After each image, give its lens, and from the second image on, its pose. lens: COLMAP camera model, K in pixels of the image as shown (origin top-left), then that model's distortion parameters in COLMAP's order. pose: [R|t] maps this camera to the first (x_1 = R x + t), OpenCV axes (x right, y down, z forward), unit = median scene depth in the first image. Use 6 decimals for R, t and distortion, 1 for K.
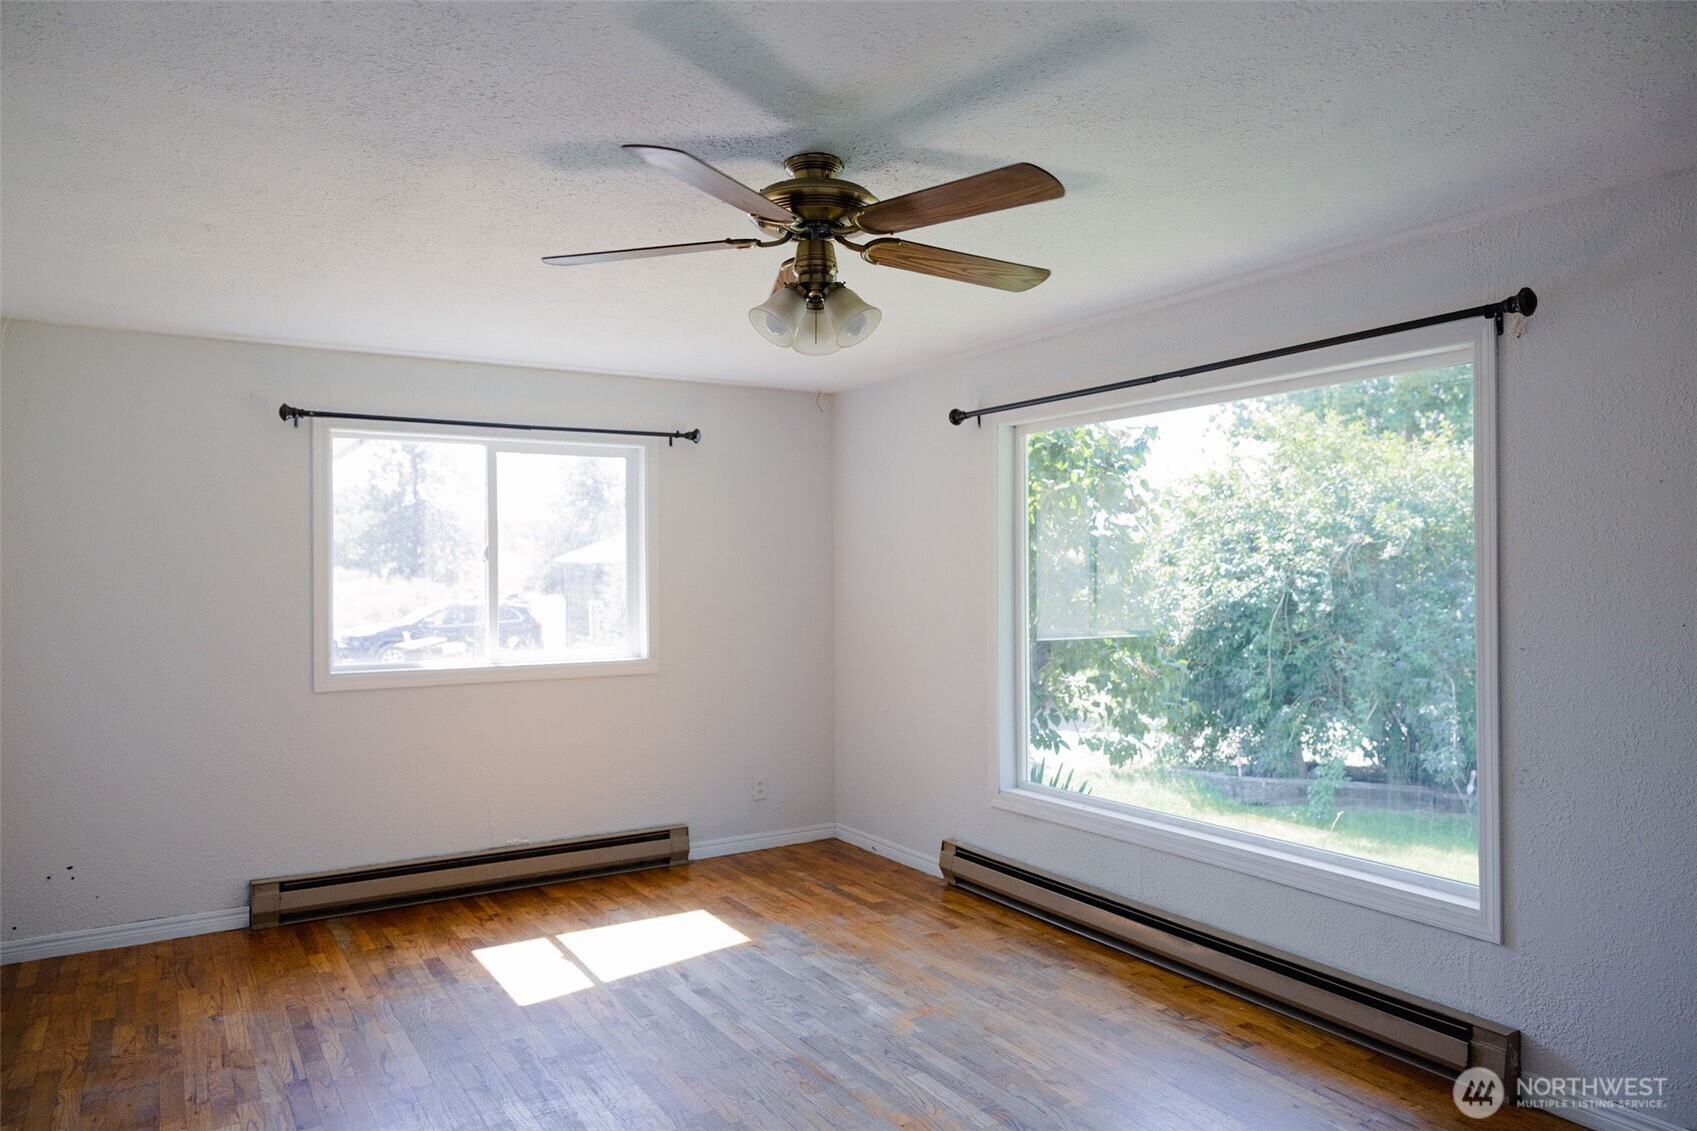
lens RADIAL K [[1119.1, 0, 837.6], [0, 1119.1, 570.3], [0, 0, 1]] dist [-0.016976, 0.006595]
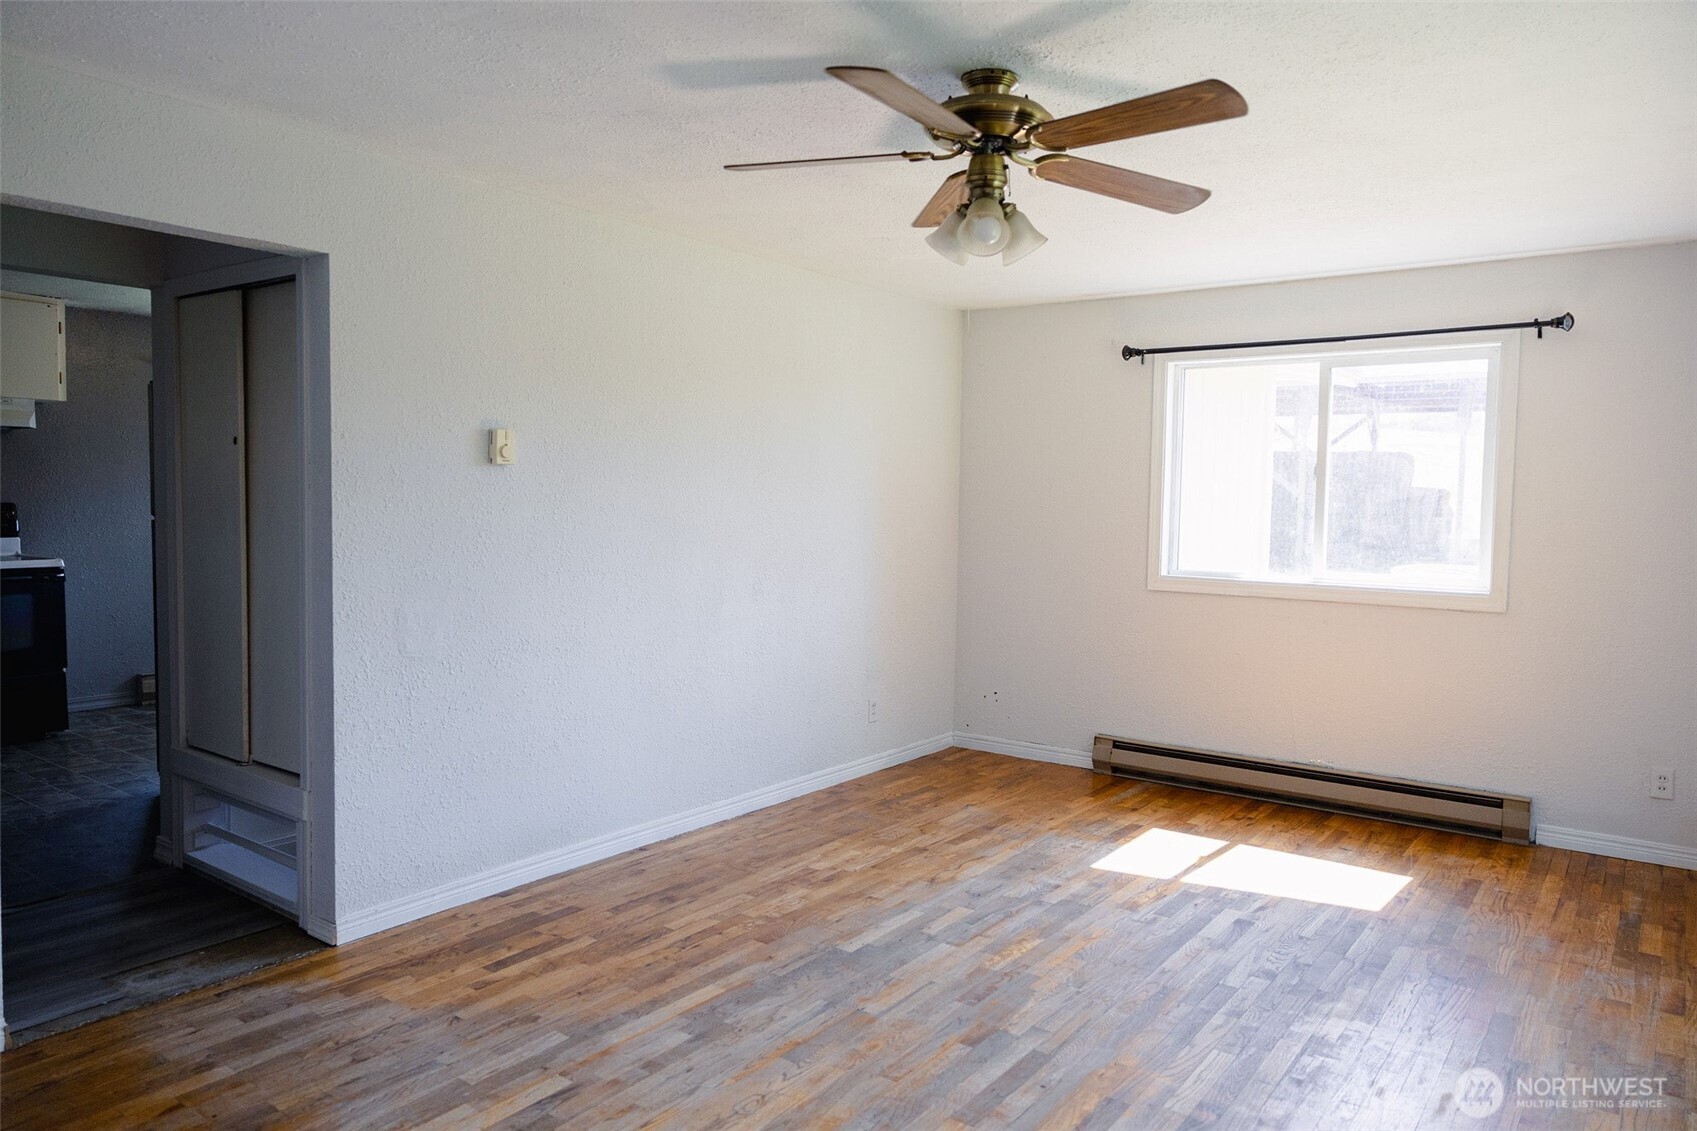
lens RADIAL K [[1119.1, 0, 853.0], [0, 1119.1, 581.5], [0, 0, 1]] dist [-0.016976, 0.006595]
pose [[0.363520, 0.082458, -0.927930, 0.541072], [-0.014803, 0.996460, 0.082749, 0.007570], [0.931469, -0.016345, 0.363454, 0.294599]]
